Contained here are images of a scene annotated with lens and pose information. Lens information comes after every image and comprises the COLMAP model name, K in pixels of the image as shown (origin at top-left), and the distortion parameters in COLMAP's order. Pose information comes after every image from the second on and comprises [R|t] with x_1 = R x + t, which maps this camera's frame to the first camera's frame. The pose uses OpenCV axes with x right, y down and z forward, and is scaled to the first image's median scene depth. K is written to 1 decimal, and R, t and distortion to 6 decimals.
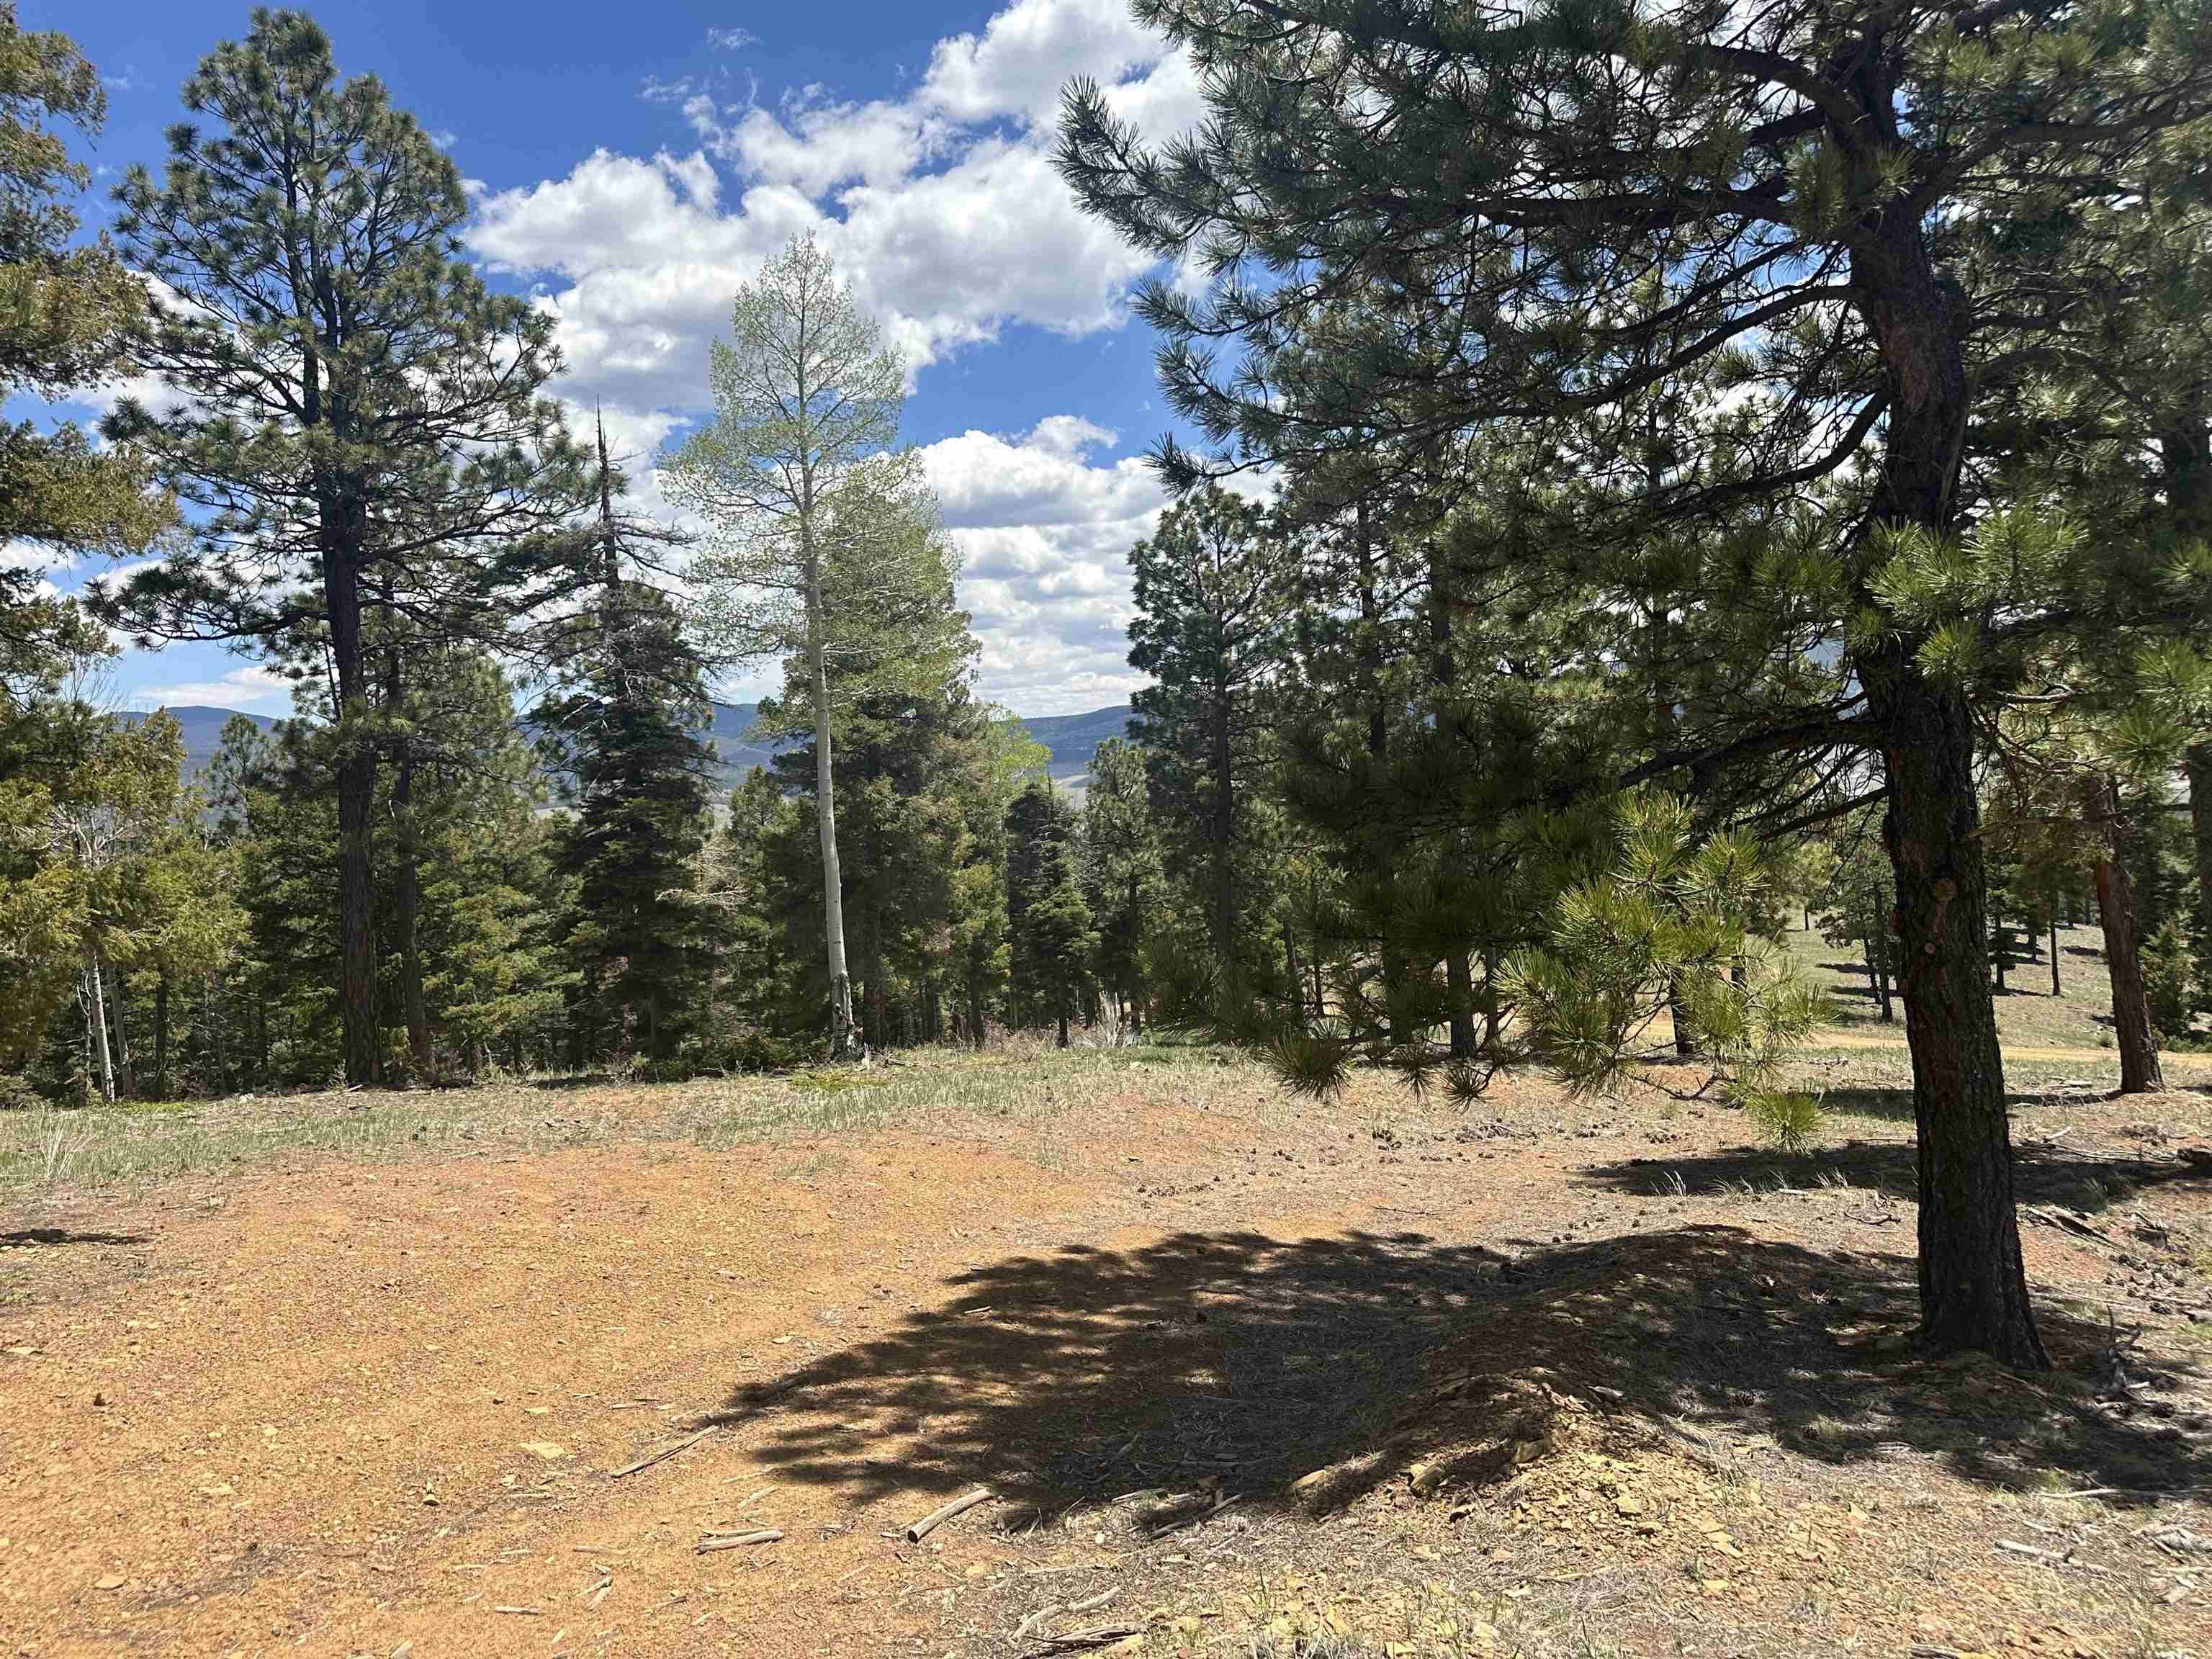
lens RADIAL K [[1533.0, 0, 1106.0], [0, 1533.0, 829.5], [0, 0, 1]] dist [0.058354, -0.088598]
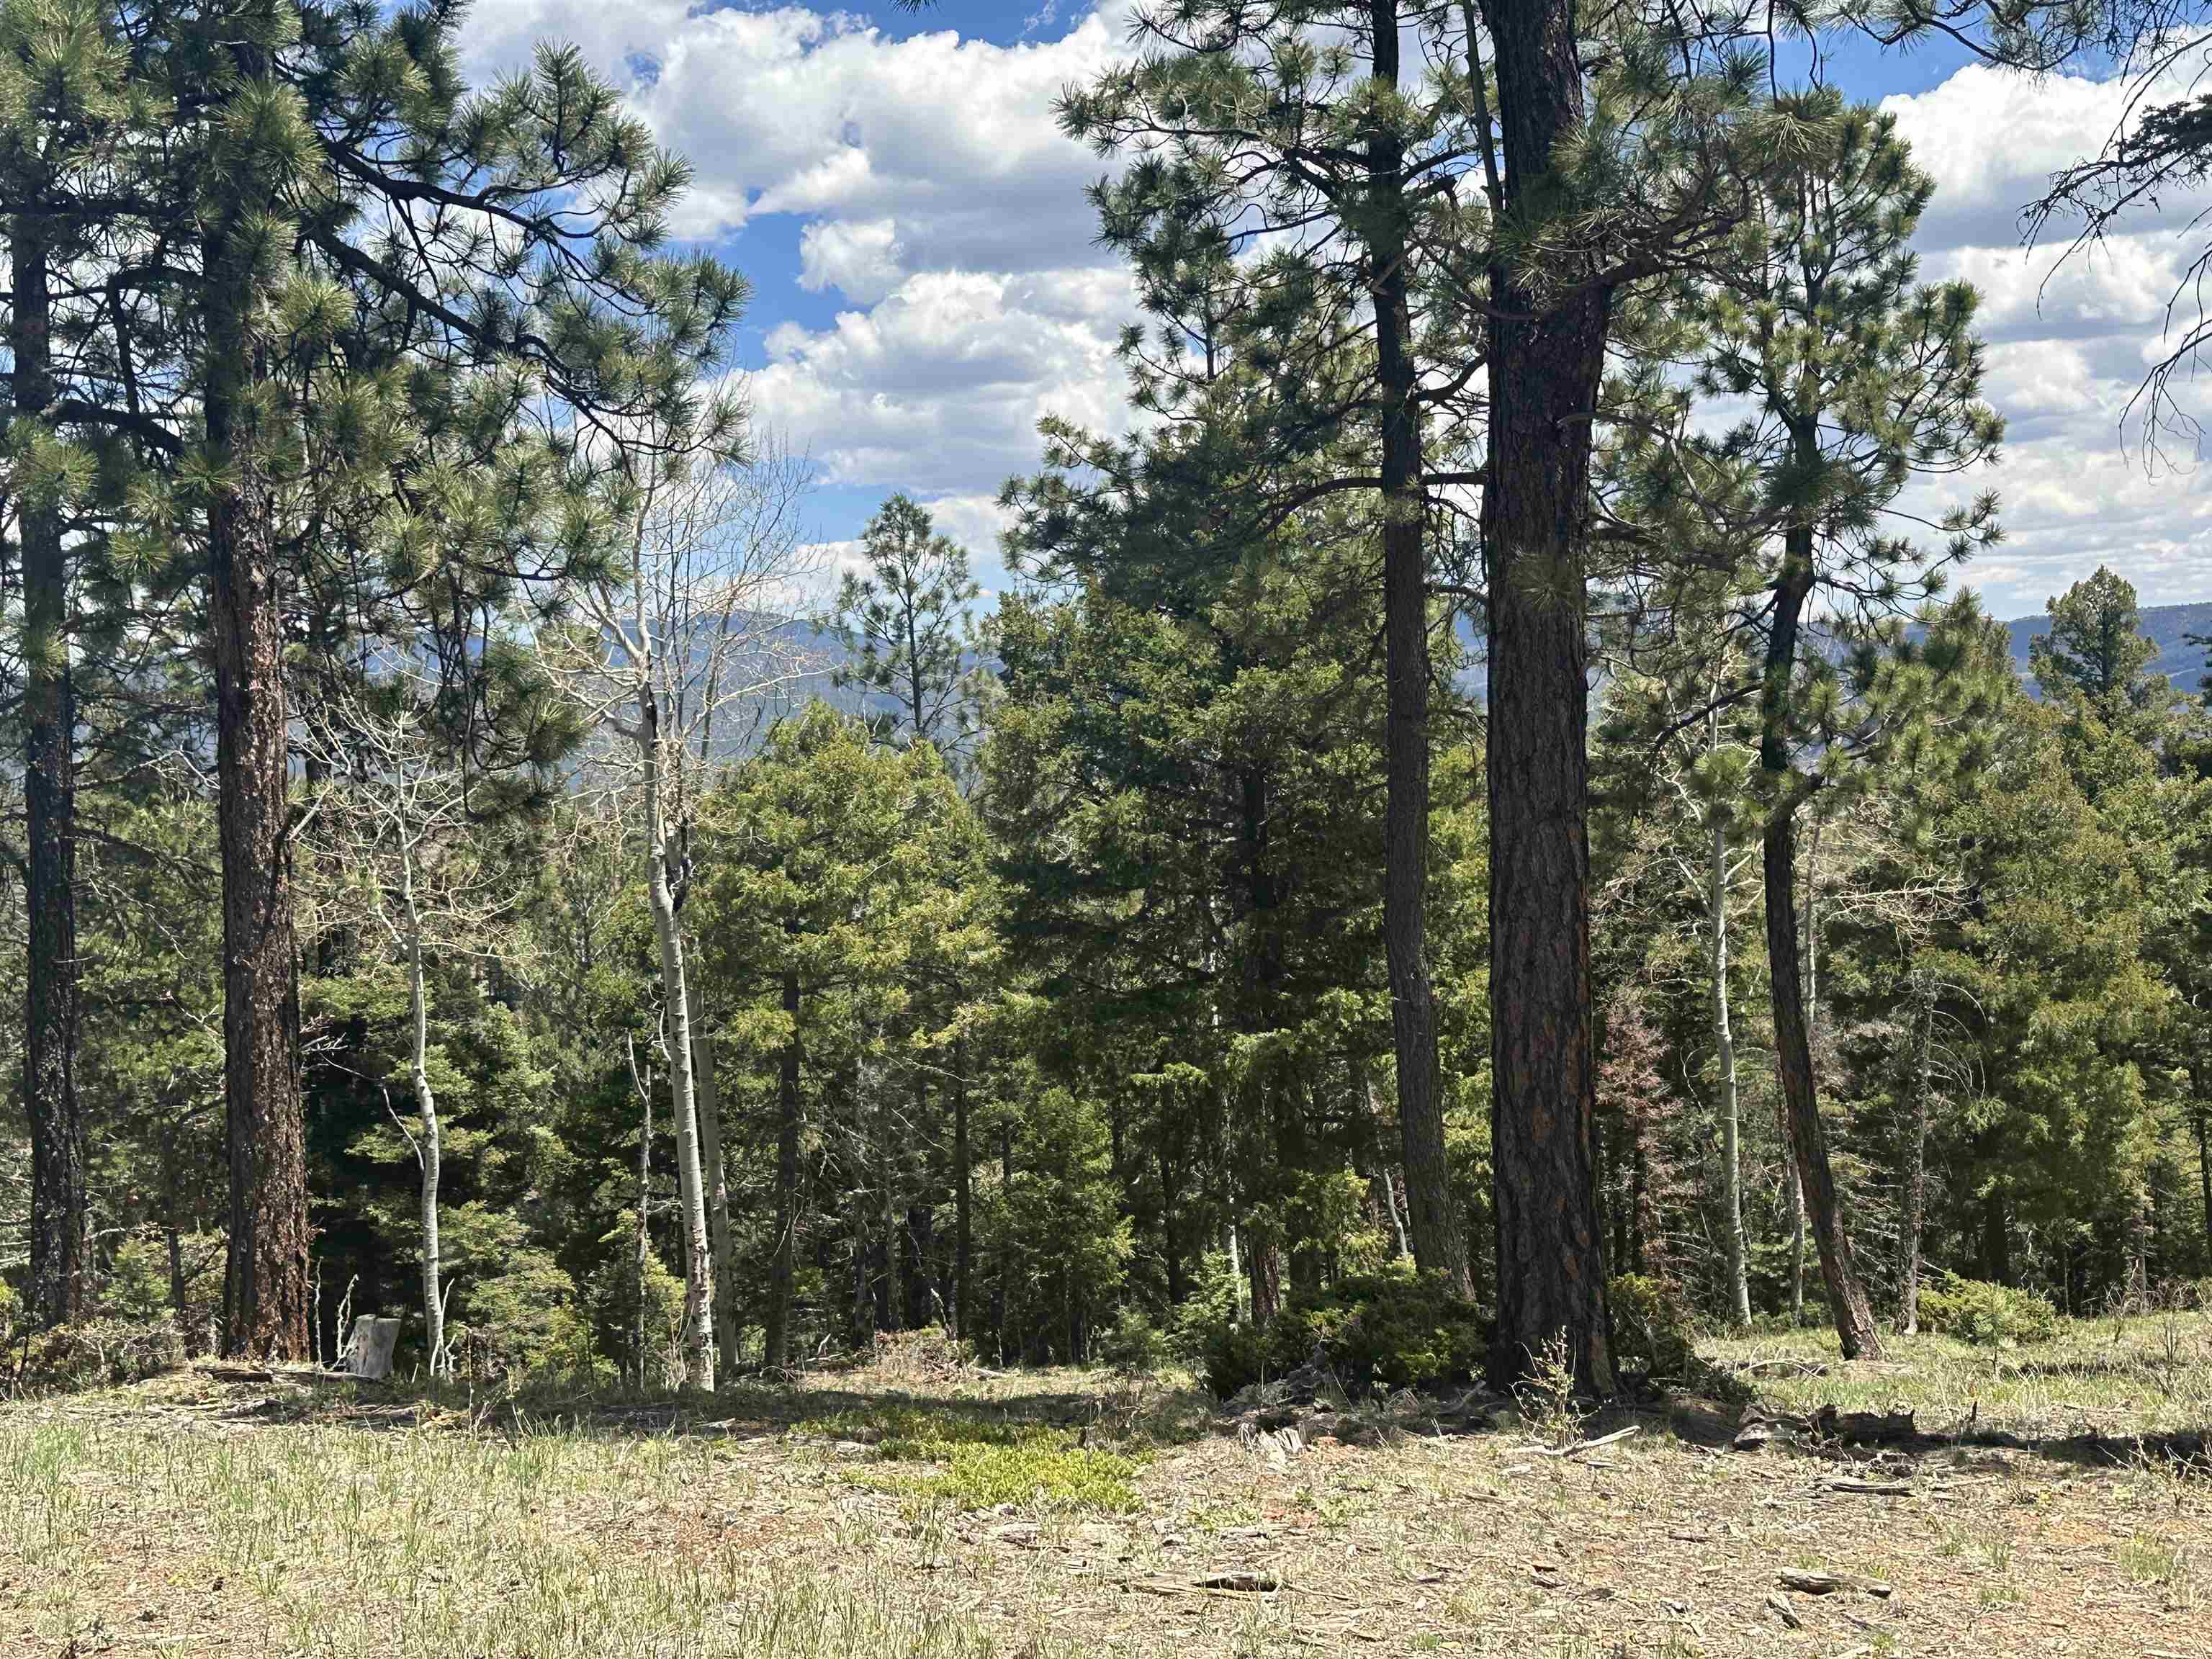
lens RADIAL K [[2857.3, 0, 1106.0], [0, 2857.3, 829.5], [0, 0, 1]] dist [0.060177, 0.010918]
pose [[0.920206, 0.018272, -0.391007, -0.332716], [-0.015968, 0.999831, 0.009144, 0.049179], [0.391108, -0.002171, 0.920342, 0.439376]]
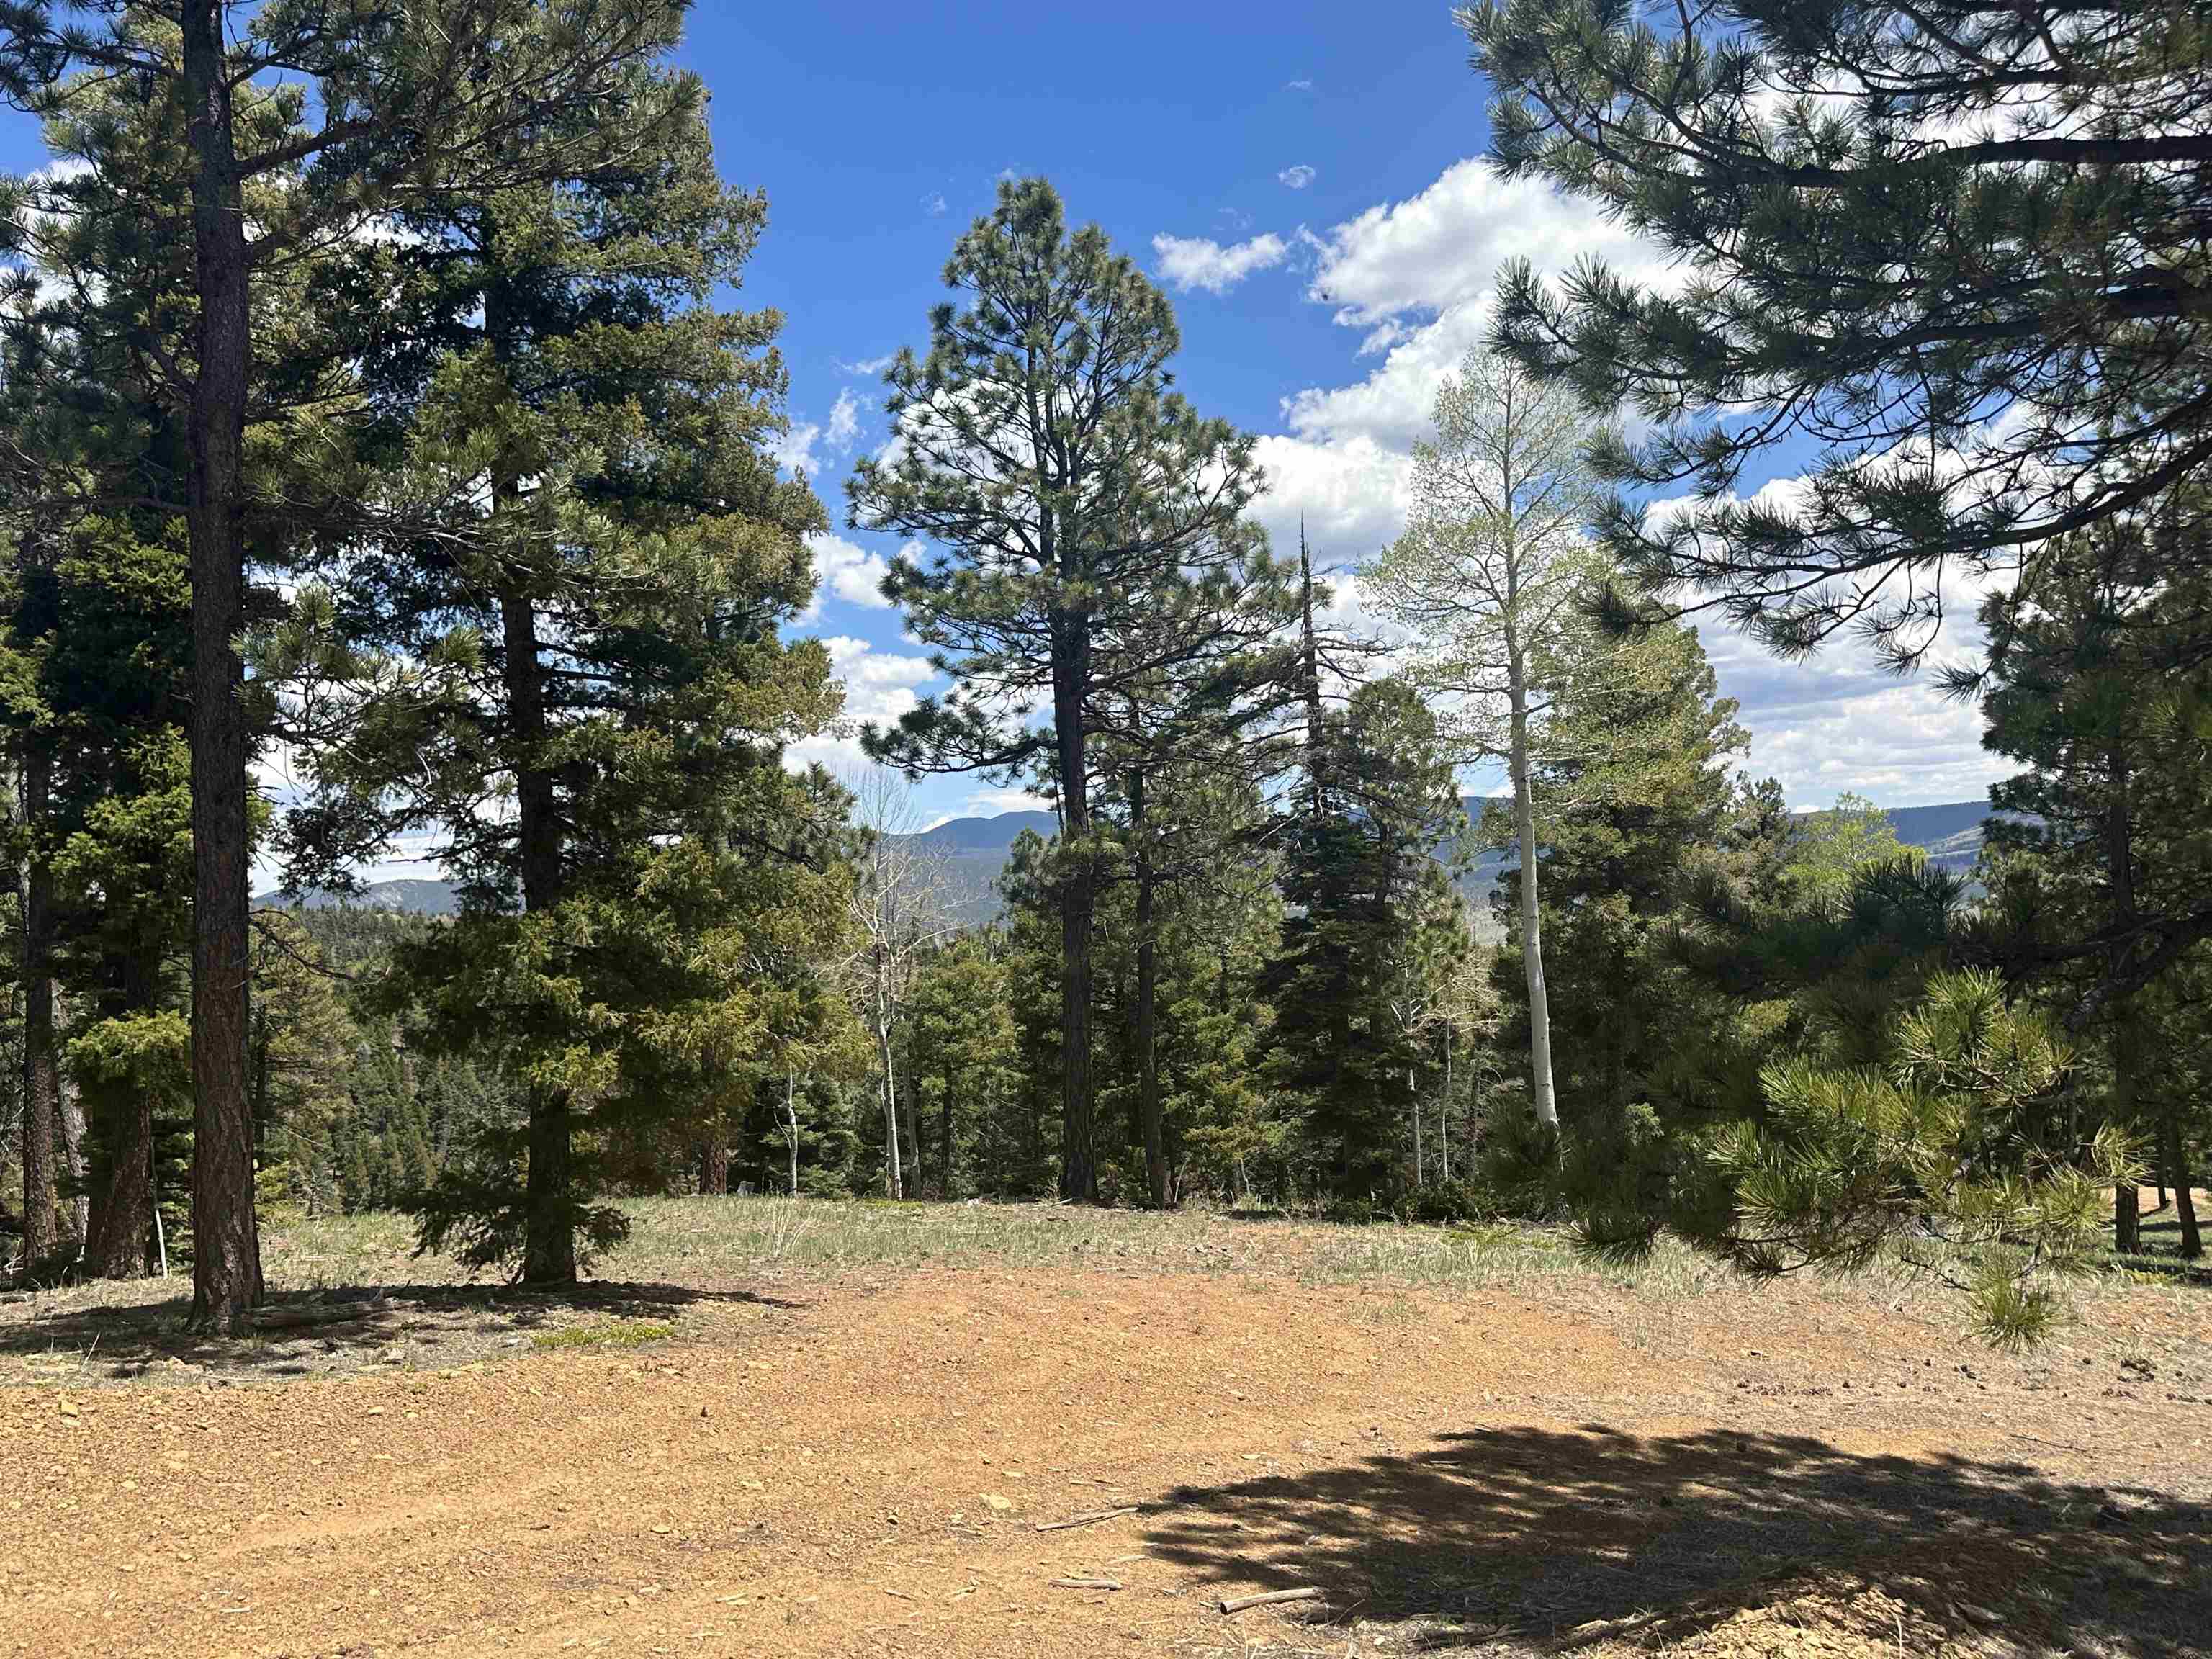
lens RADIAL K [[1796.3, 0, 1106.0], [0, 1796.3, 829.5], [0, 0, 1]] dist [0.132262, -0.228283]
pose [[0.883481, -0.016481, -0.468176, 0.098010], [-0.012751, 0.998165, -0.059200, -0.008801], [0.468293, 0.058272, 0.881650, -0.059130]]
